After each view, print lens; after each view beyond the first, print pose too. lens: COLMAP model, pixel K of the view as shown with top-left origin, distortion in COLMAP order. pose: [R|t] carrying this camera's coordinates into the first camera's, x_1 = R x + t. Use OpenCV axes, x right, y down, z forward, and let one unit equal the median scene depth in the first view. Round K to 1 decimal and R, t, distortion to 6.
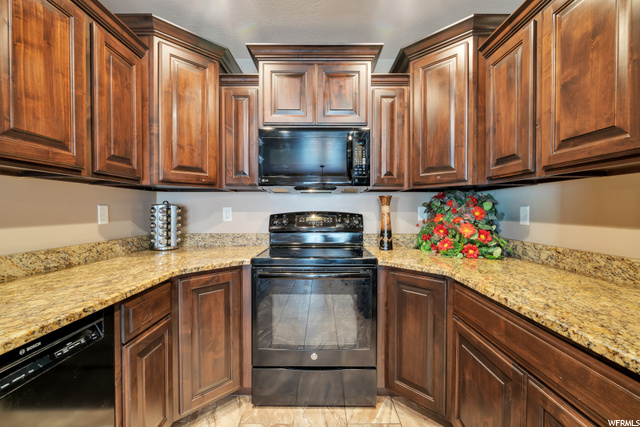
lens RADIAL K [[277.5, 0, 326.4], [0, 277.5, 213.2], [0, 0, 1]] dist [-0.001997, -0.000434]
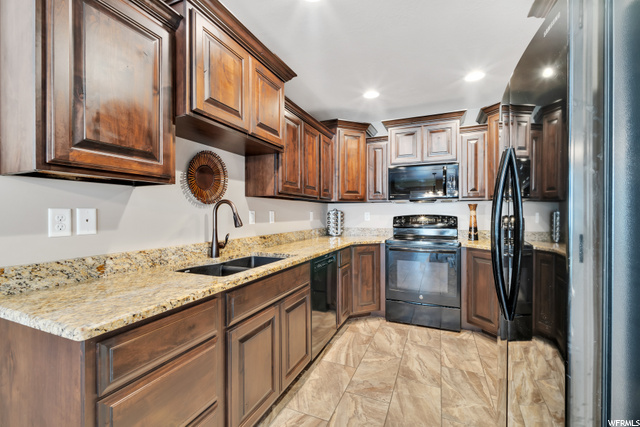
lens RADIAL K [[277.5, 0, 326.4], [0, 277.5, 213.2], [0, 0, 1]] dist [-0.001997, -0.000434]
pose [[0.919164, -0.002883, -0.393864, 0.082465], [-0.002076, 0.999924, -0.012165, 0.007056], [0.393869, 0.011999, 0.919088, -0.726399]]
